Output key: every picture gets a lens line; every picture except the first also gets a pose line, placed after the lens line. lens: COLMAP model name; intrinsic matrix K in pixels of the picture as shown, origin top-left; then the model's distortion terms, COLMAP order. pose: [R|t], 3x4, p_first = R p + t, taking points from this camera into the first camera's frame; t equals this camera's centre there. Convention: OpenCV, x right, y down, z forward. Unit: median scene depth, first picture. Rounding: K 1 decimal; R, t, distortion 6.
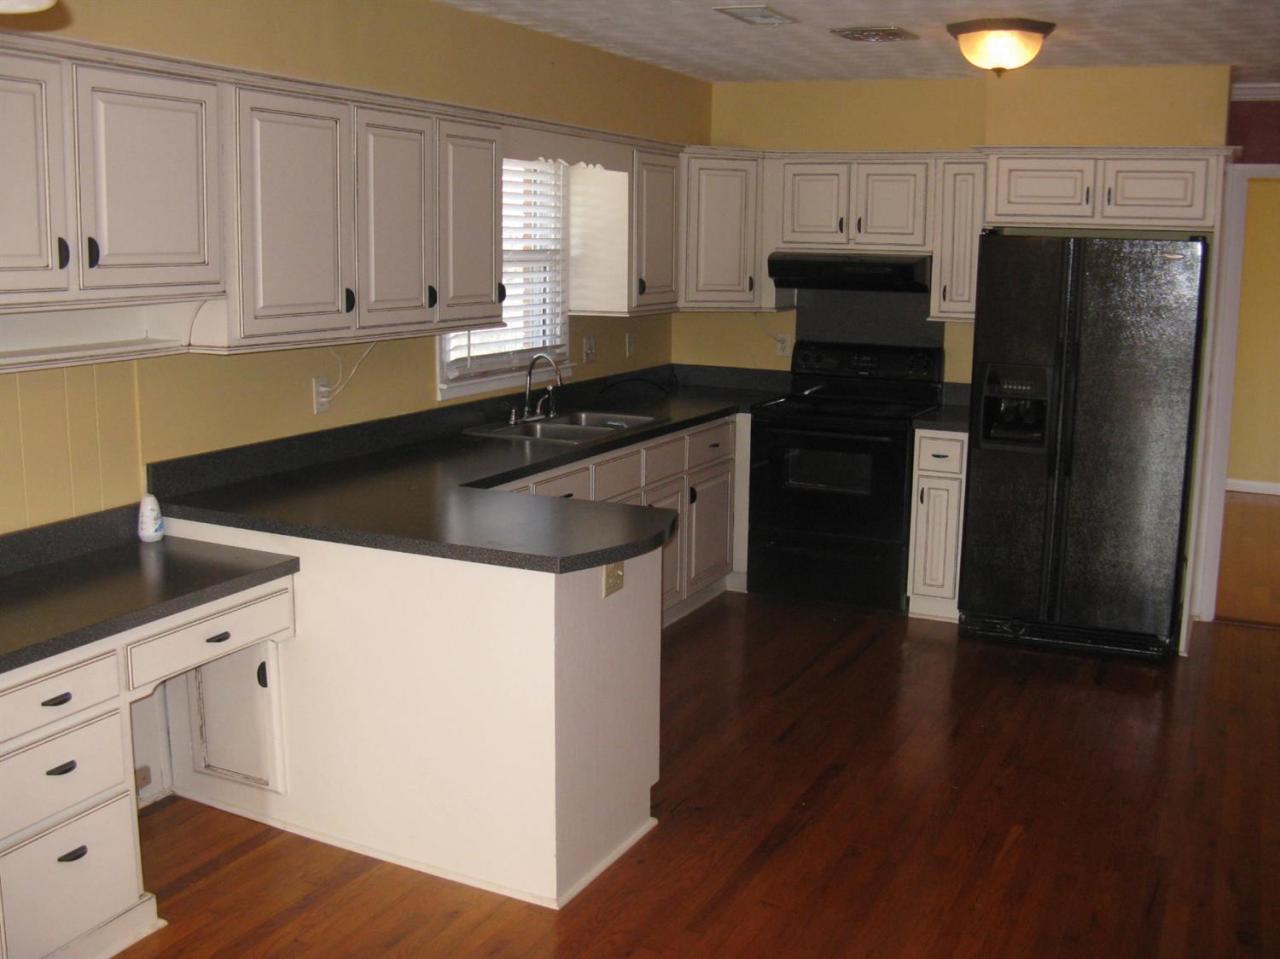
lens RADIAL K [[1335.5, 0, 641.7], [0, 1335.5, 458.5], [0, 0, 1]] dist [-0.129385, 0.012153]
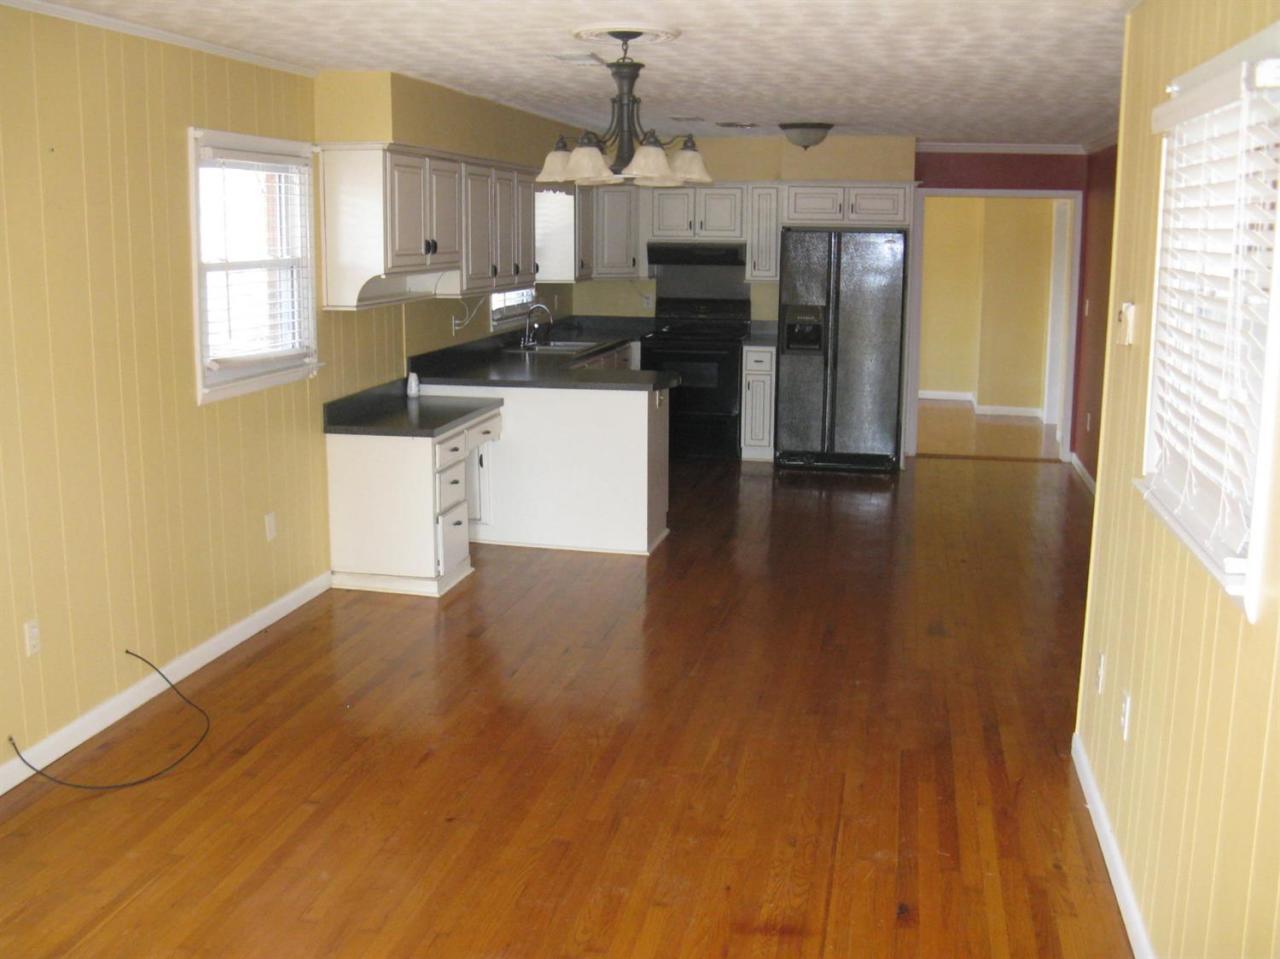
lens RADIAL K [[1289.9, 0, 640.0], [0, 1289.9, 479.5], [0, 0, 1]] dist [-0.181534, -0.000817]
pose [[0.972195, -0.053320, 0.228020, -0.303885], [0.046091, 0.998255, 0.036918, 0.080810], [-0.229590, -0.025382, 0.972956, -0.564416]]
